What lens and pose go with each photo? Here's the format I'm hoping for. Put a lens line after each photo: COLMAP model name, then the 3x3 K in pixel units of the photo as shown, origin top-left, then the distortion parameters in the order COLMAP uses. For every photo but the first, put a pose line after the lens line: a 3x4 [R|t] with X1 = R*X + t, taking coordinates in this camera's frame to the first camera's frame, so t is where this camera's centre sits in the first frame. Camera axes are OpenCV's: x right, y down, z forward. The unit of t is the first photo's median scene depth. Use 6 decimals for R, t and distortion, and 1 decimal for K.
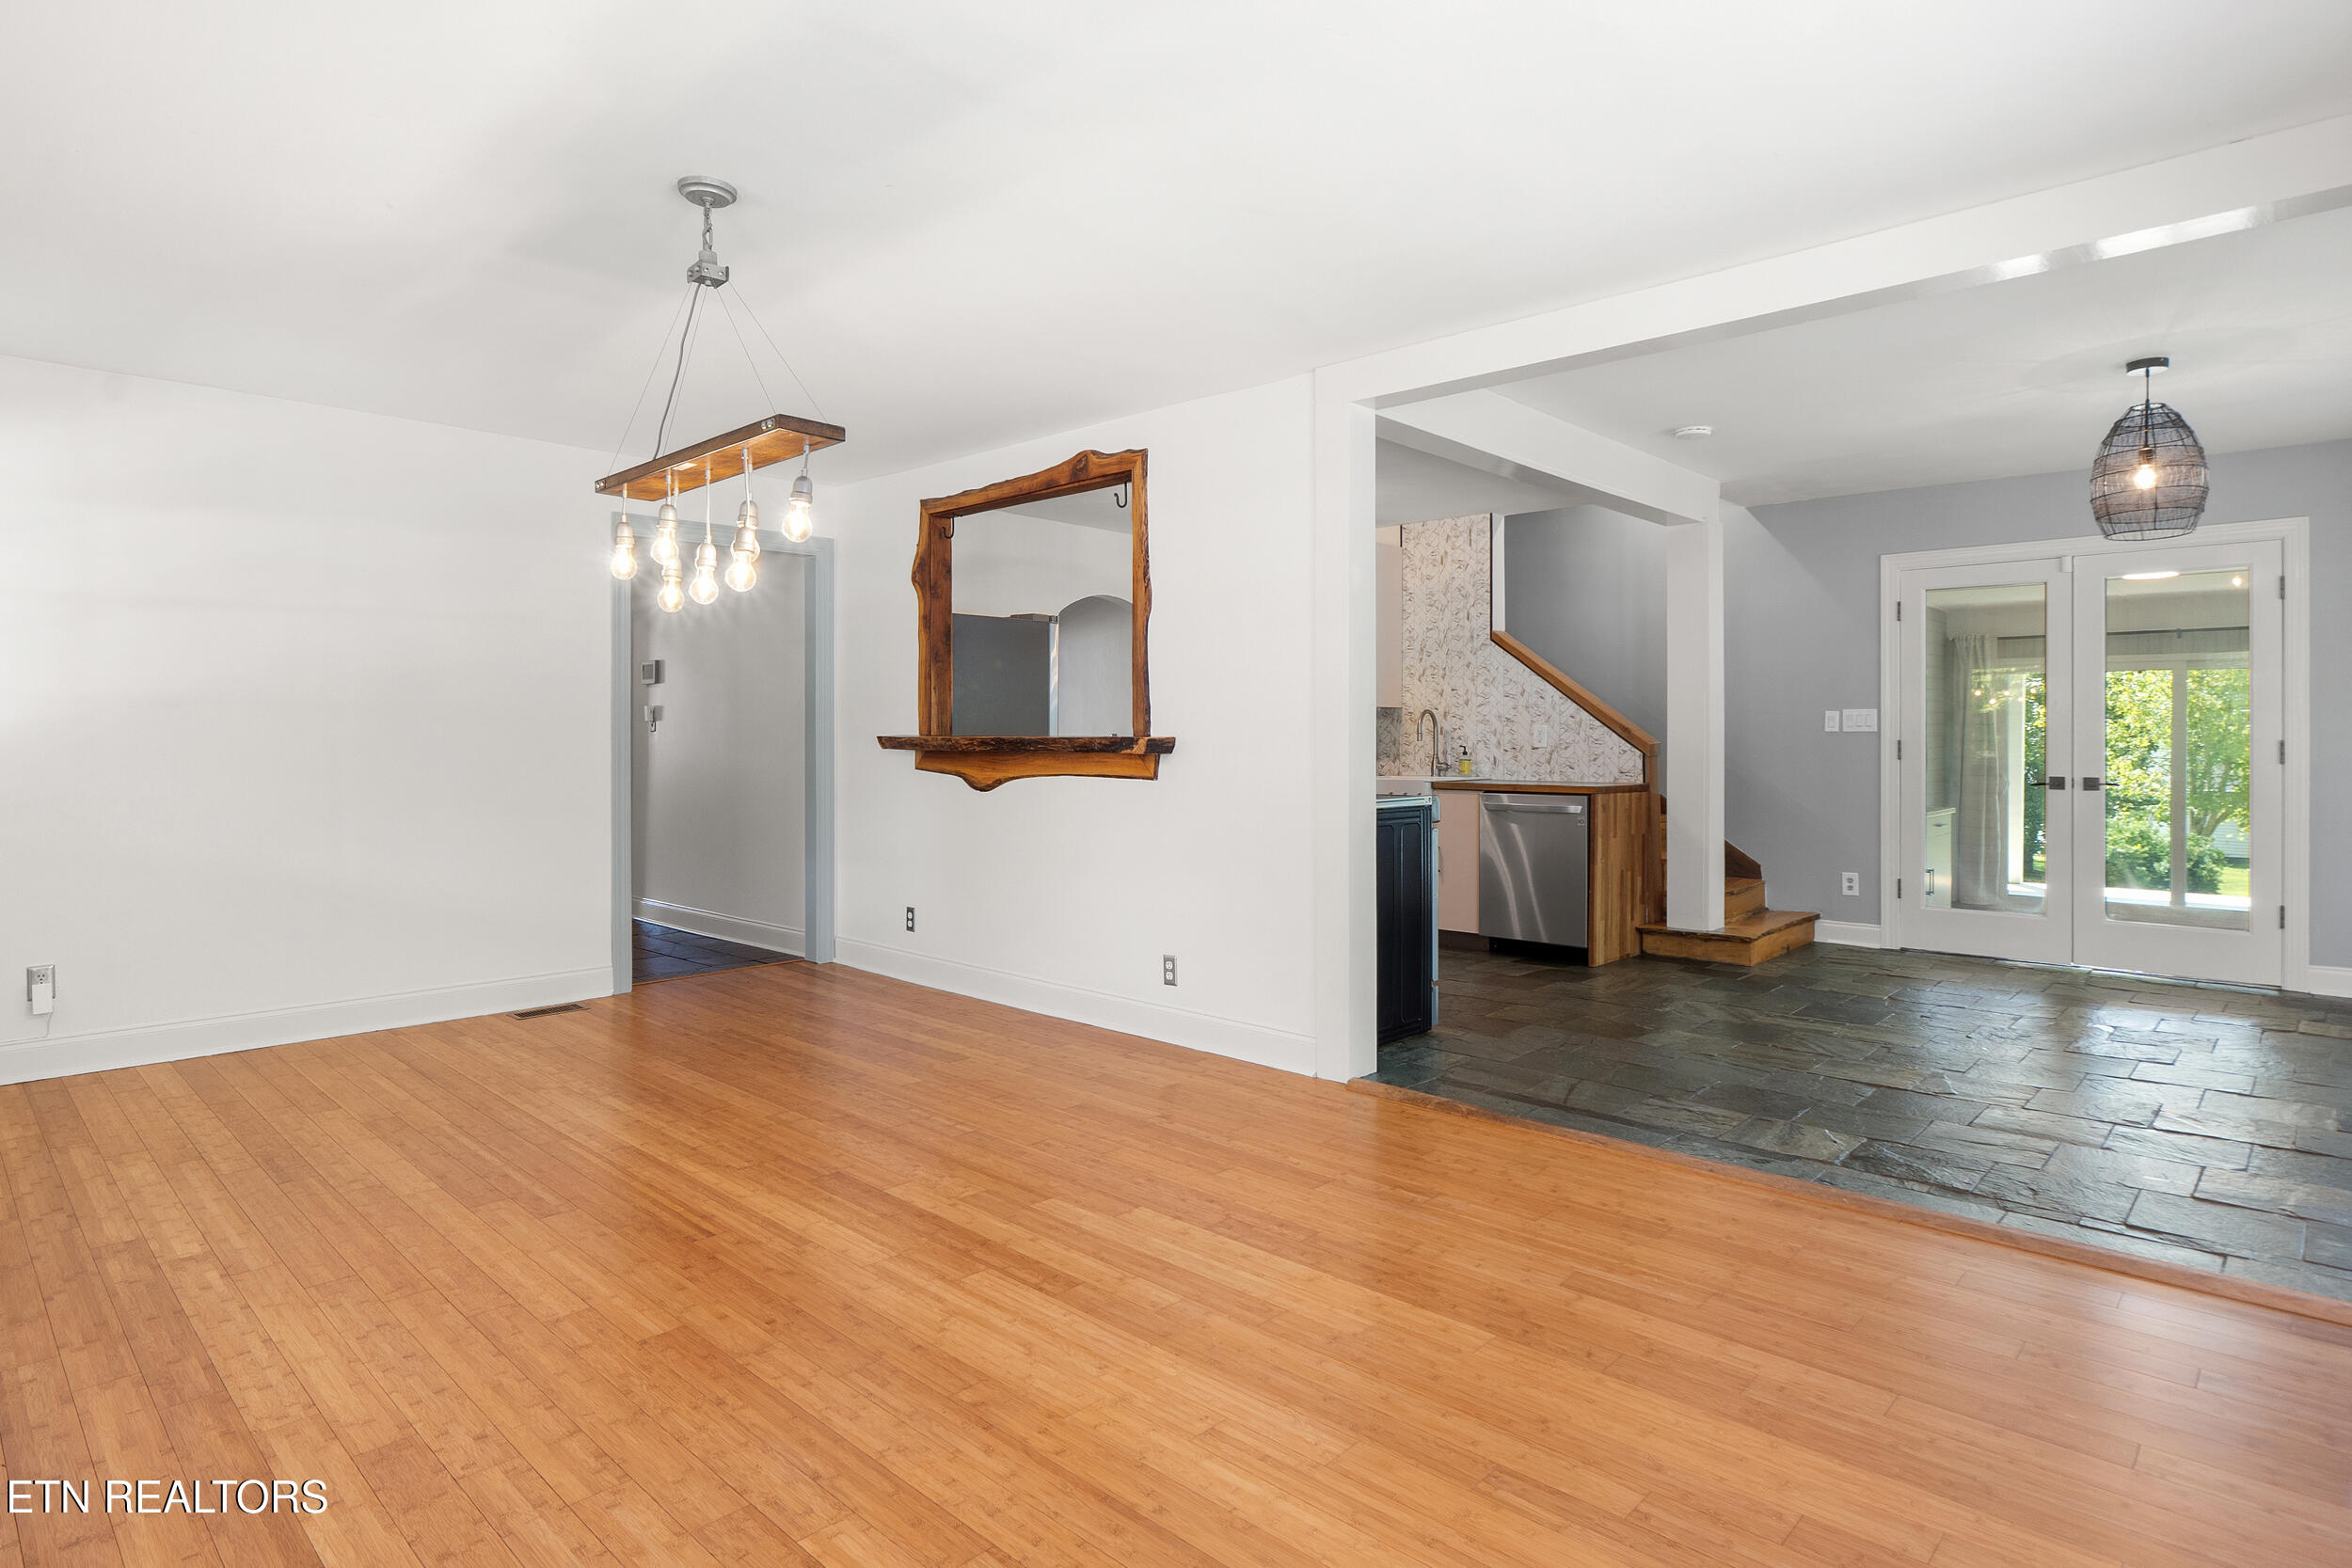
lens RADIAL K [[1234.8, 0, 1165.5], [0, 1234.8, 742.1], [0, 0, 1]] dist [-0.002249, 0.000130]
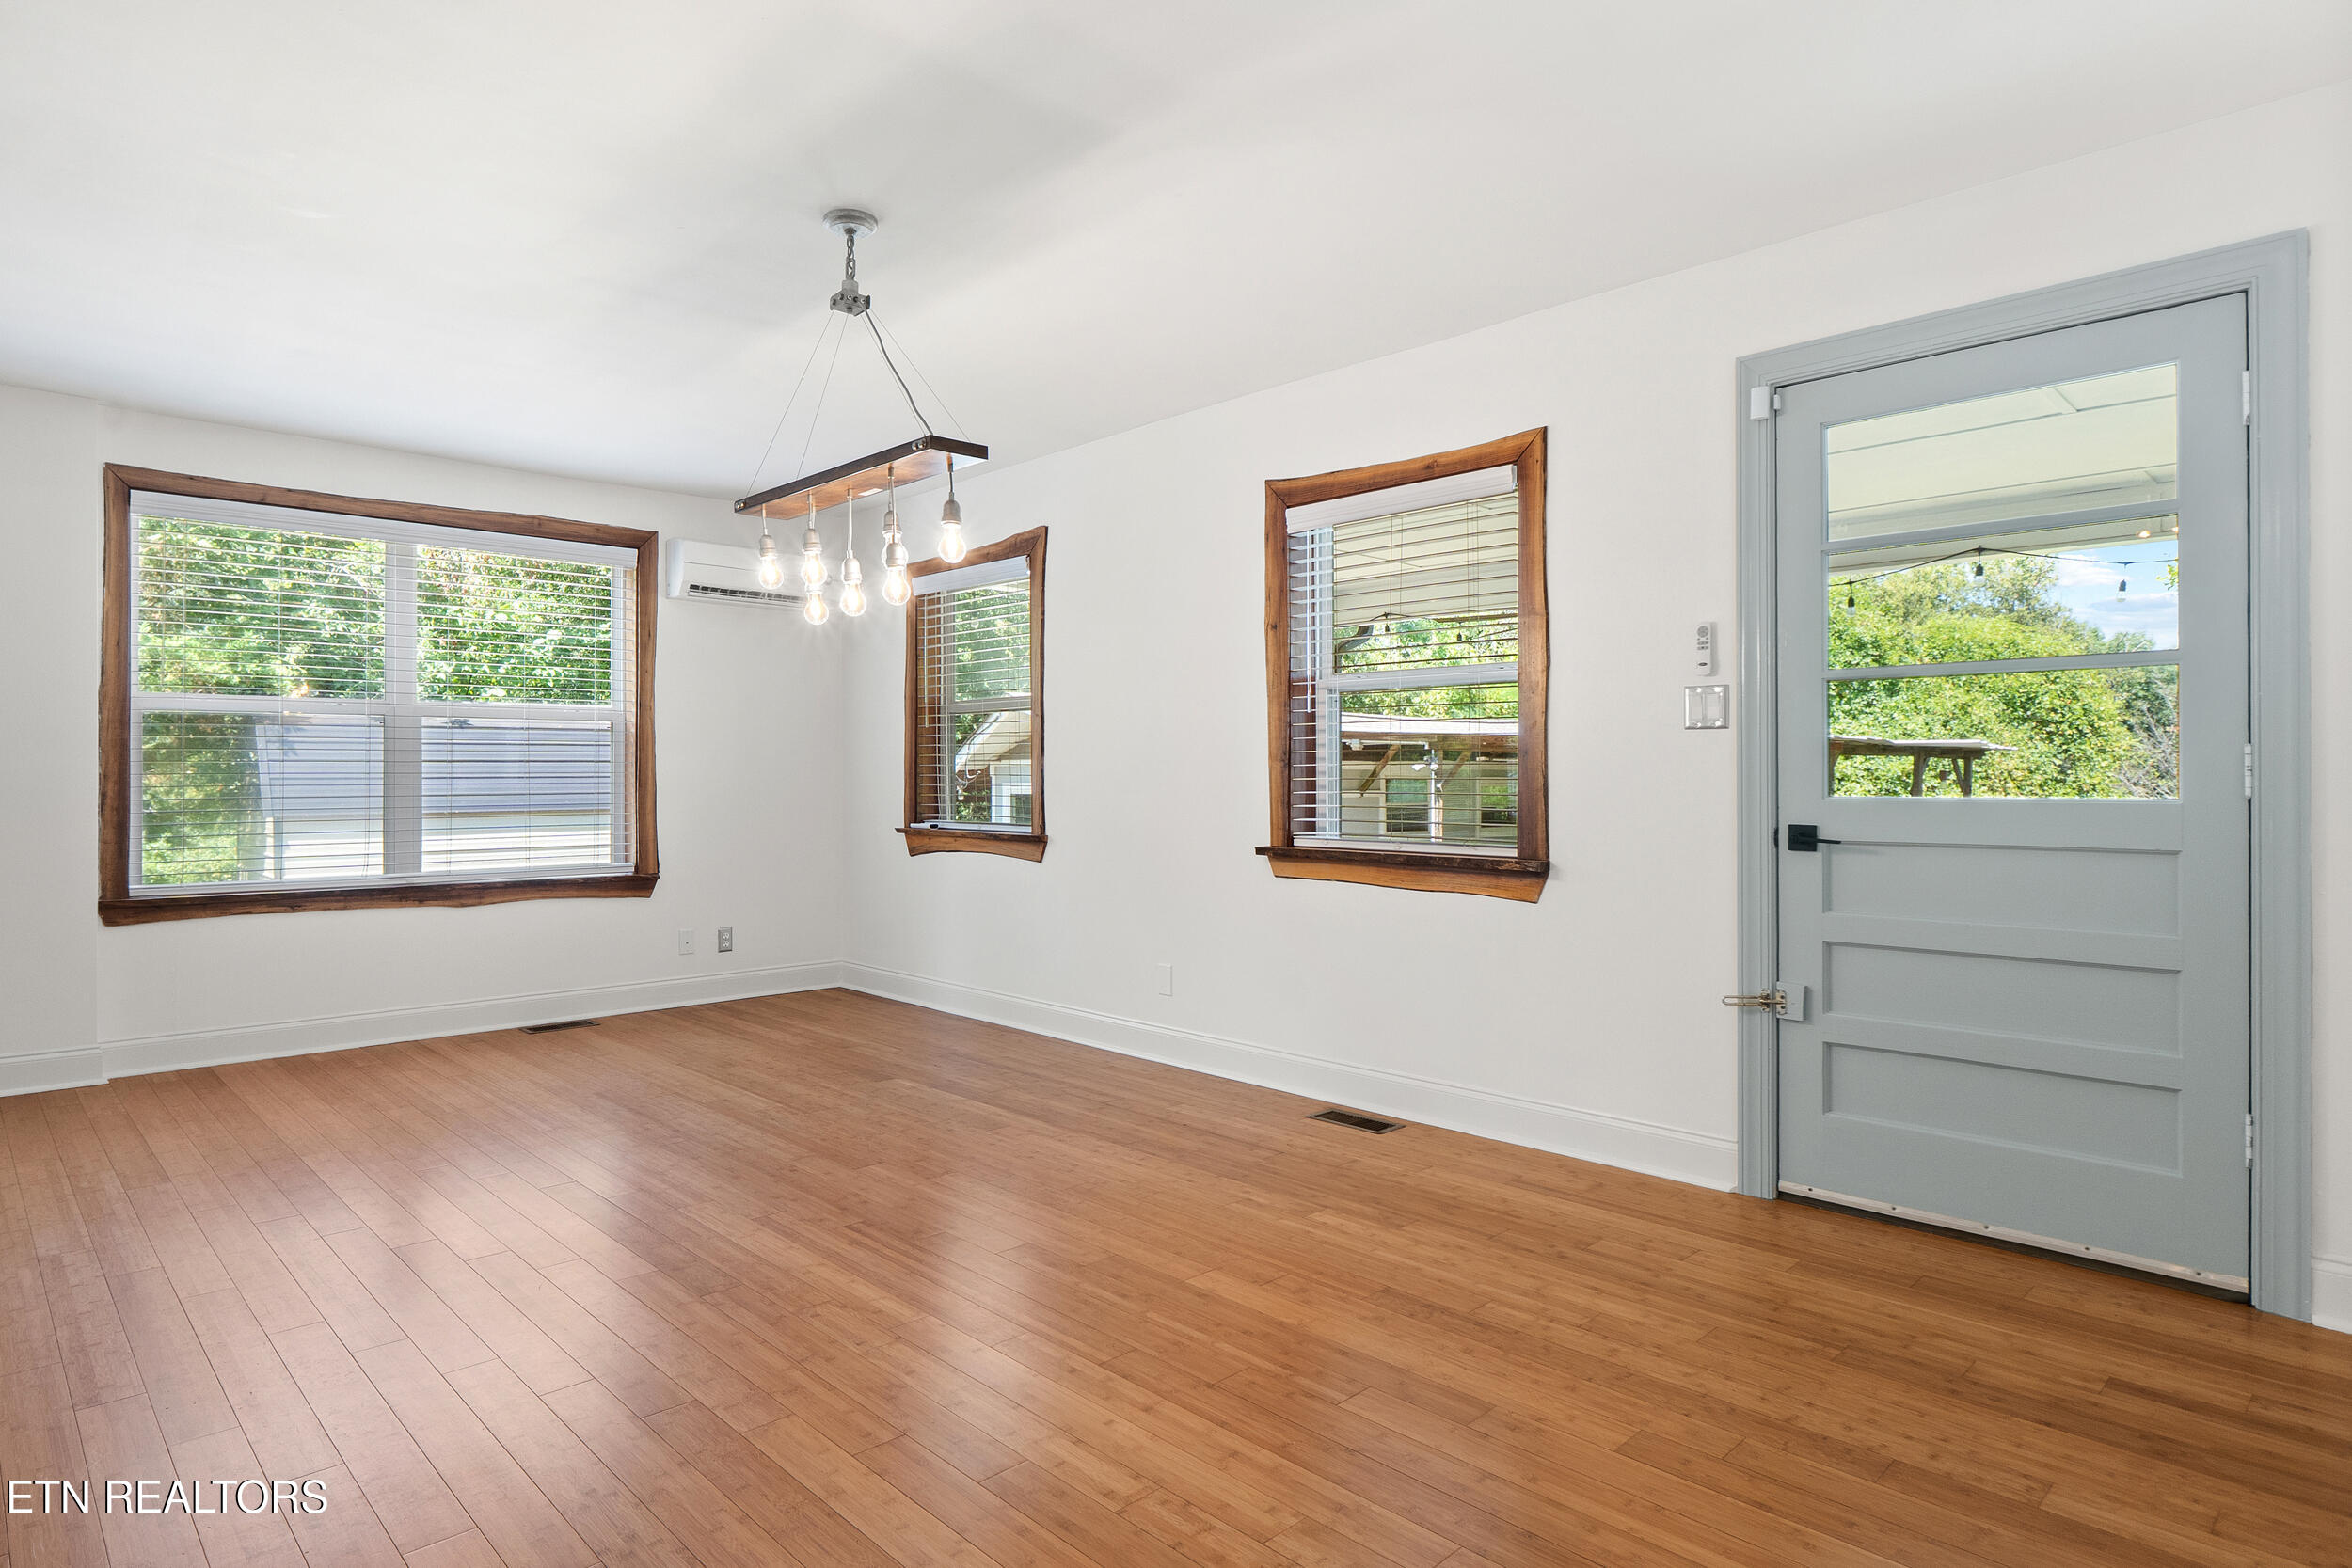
lens RADIAL K [[1277.9, 0, 1164.0], [0, 1277.9, 793.1], [0, 0, 1]] dist [0.002642, 0.000741]
pose [[-0.999244, 0.001347, 0.038854, -0.683468], [0.002022, 0.999848, 0.017344, 0.020432], [-0.038824, 0.017409, -0.999094, 2.079850]]
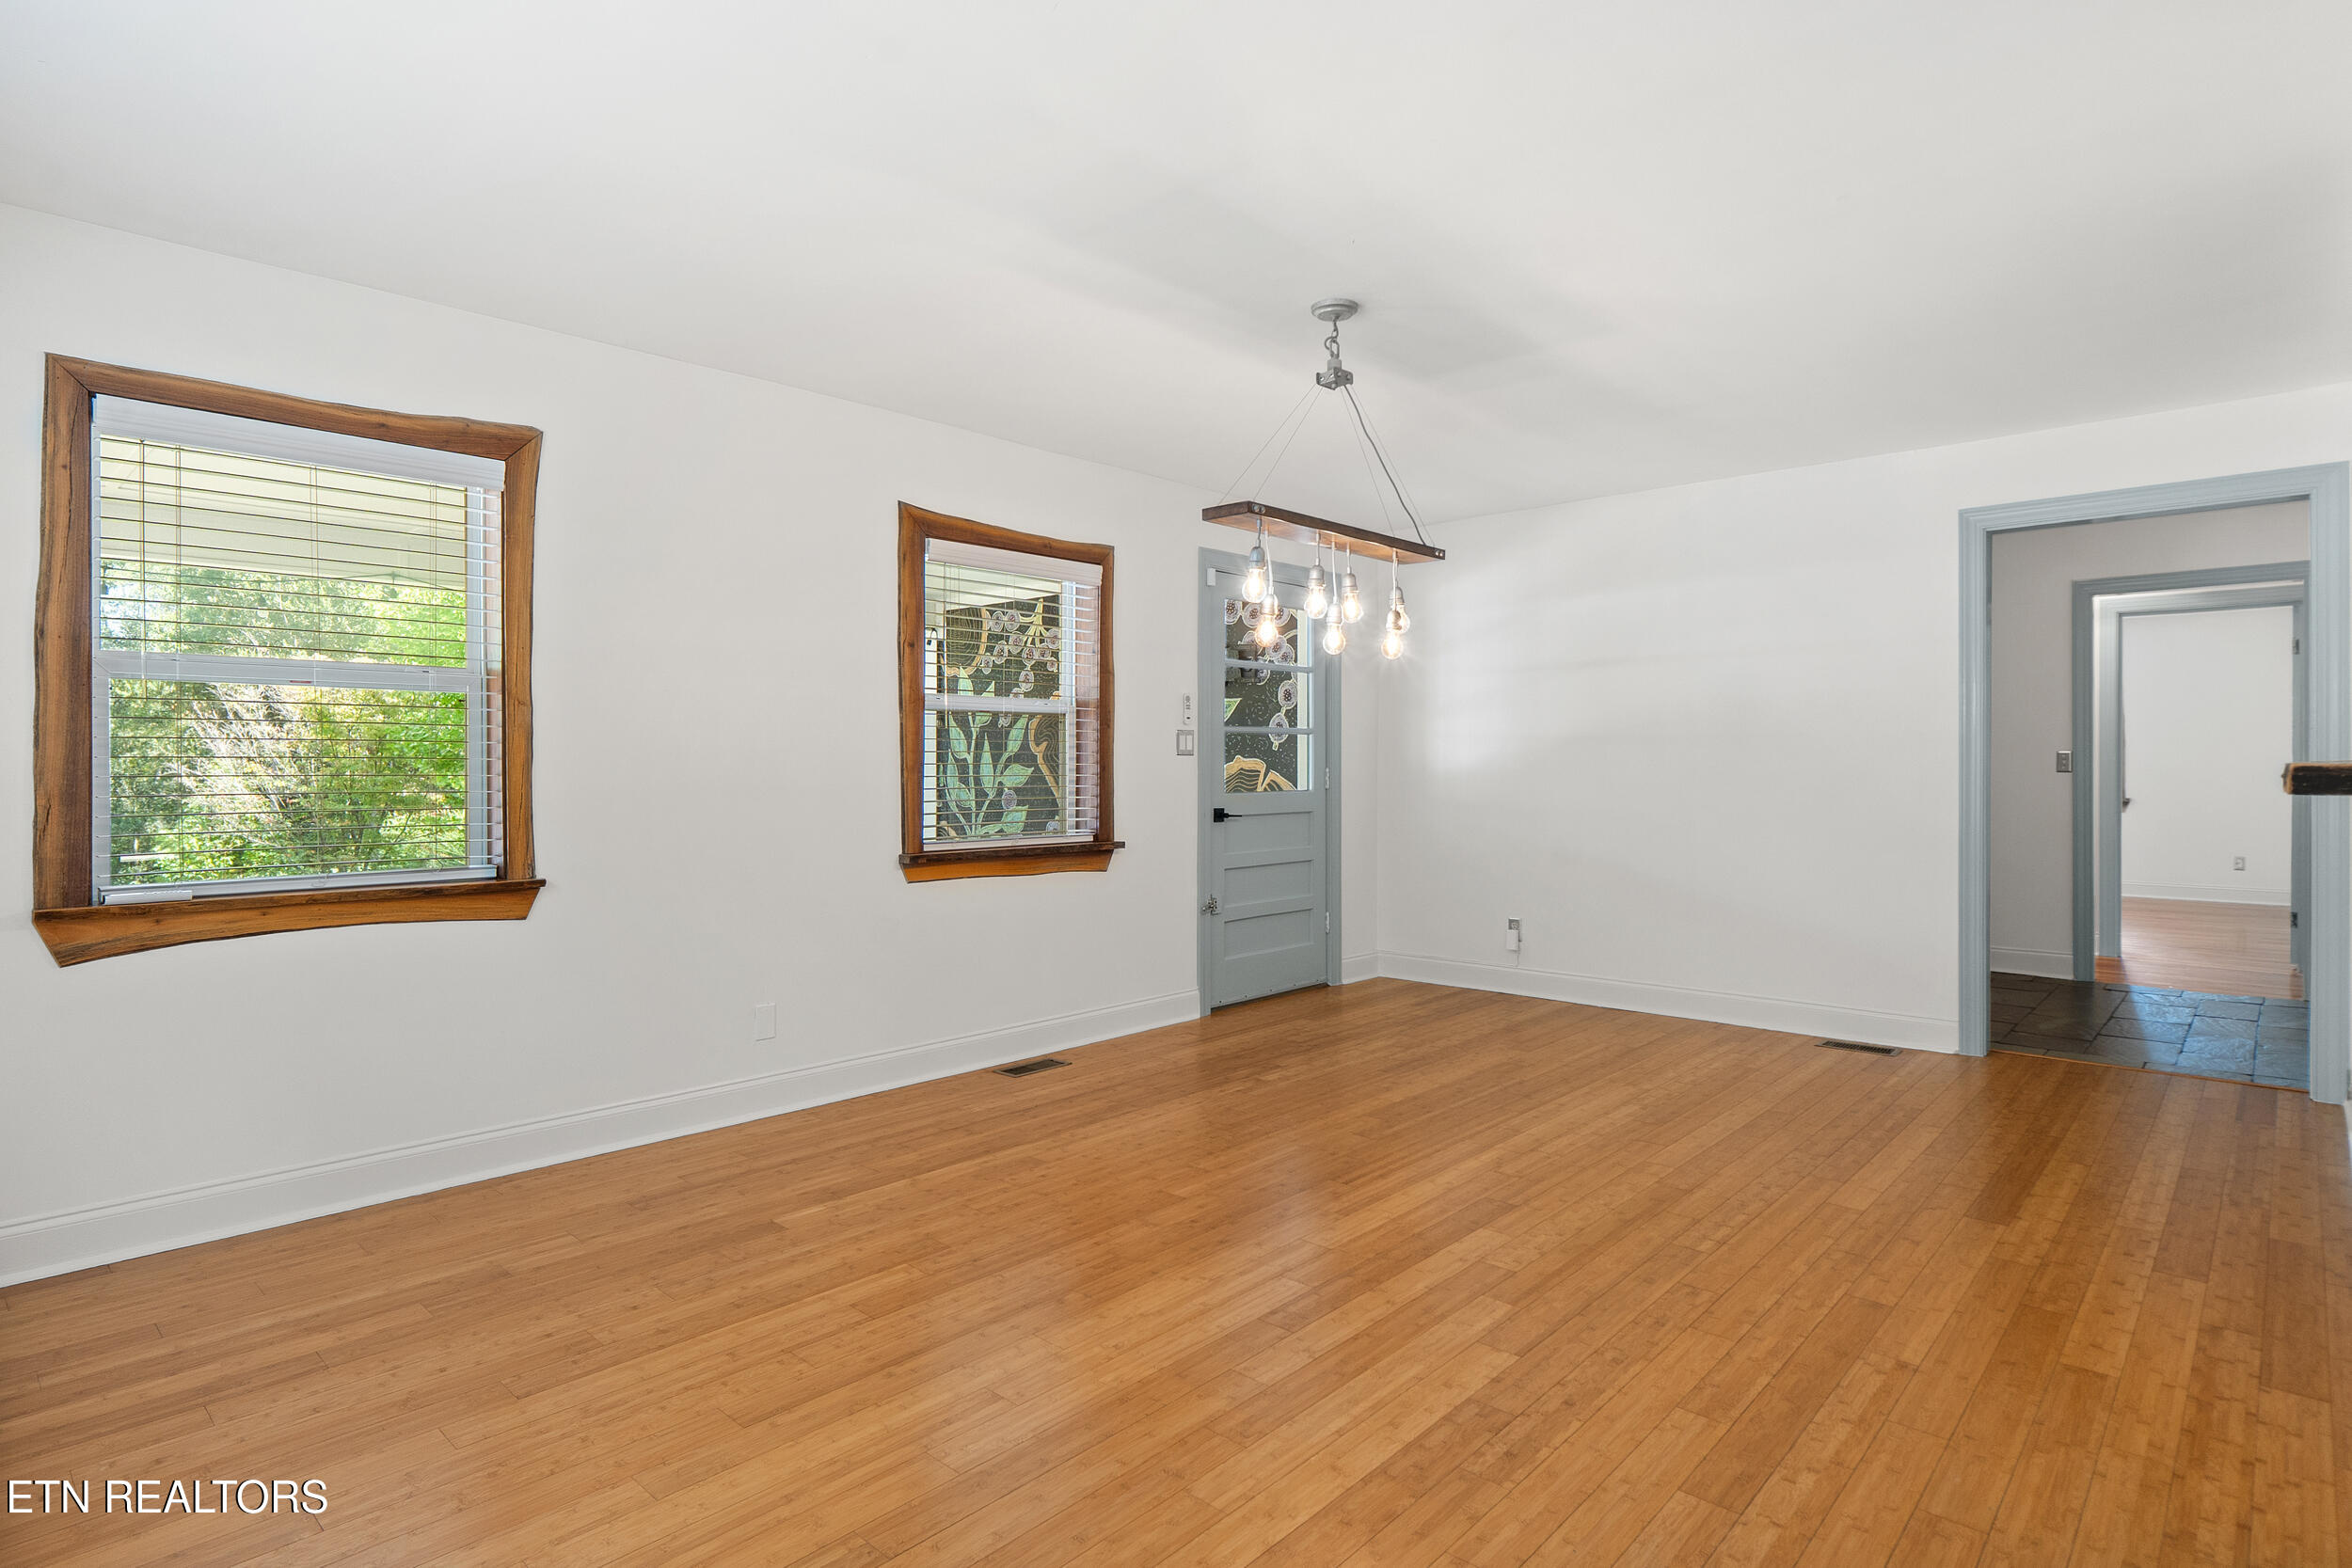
lens RADIAL K [[1223.6, 0, 1161.3], [0, 1223.6, 768.3], [0, 0, 1]] dist [-0.003899, -0.000528]
pose [[0.012474, -0.000132, -0.999922, 0.809910], [-0.000351, 1.000000, -0.000137, 0.003365], [0.999922, 0.000353, 0.012474, 0.821651]]
